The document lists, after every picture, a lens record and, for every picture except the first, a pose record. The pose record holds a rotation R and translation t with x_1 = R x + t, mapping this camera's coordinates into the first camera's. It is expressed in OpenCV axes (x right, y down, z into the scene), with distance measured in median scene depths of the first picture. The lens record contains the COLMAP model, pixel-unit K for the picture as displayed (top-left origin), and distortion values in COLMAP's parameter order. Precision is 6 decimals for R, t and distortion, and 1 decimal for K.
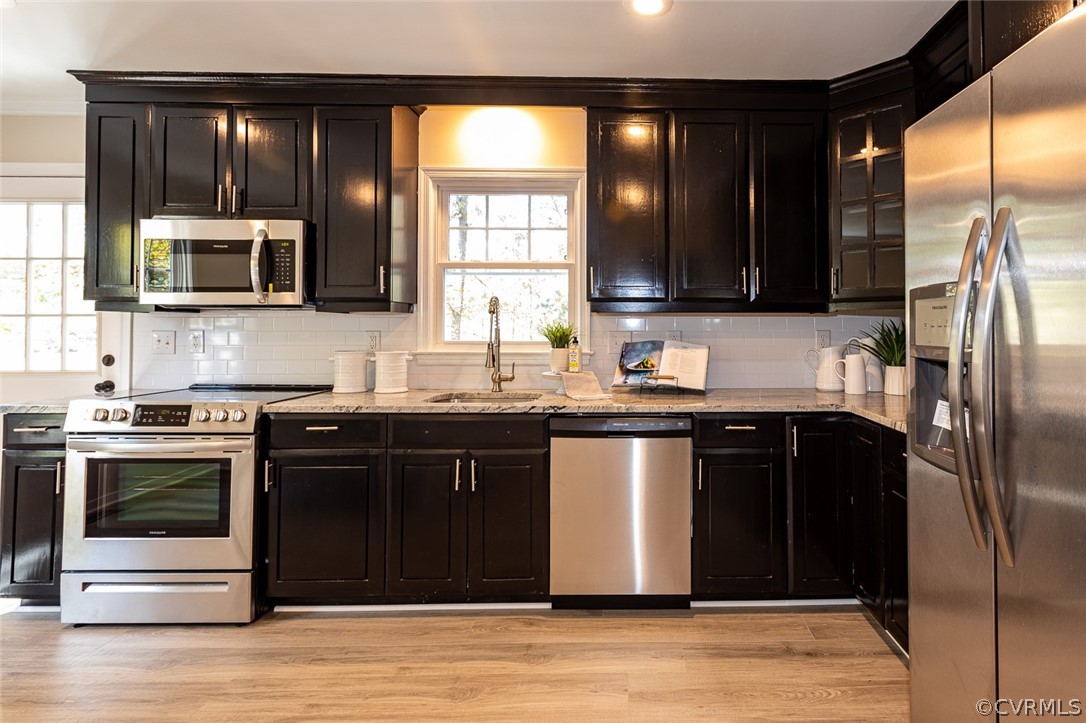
lens RADIAL K [[528.8, 0, 629.1], [0, 528.8, 327.5], [0, 0, 1]] dist [-0.003386, 0.003348]
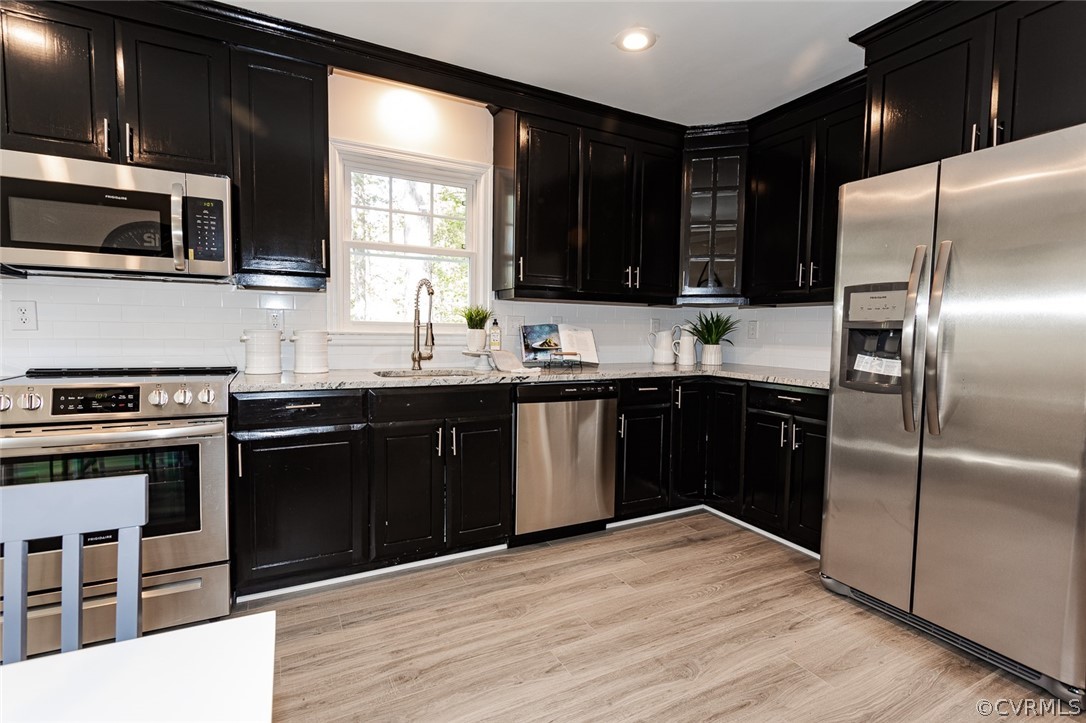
lens RADIAL K [[495.2, 0, 521.9], [0, 495.2, 365.5], [0, 0, 1]] dist [-0.002309, 0.000740]
pose [[0.905161, -0.018099, 0.424684, -0.594009], [-0.017154, 0.996724, 0.079040, 0.038333], [-0.424723, -0.078829, 0.901885, 0.021903]]
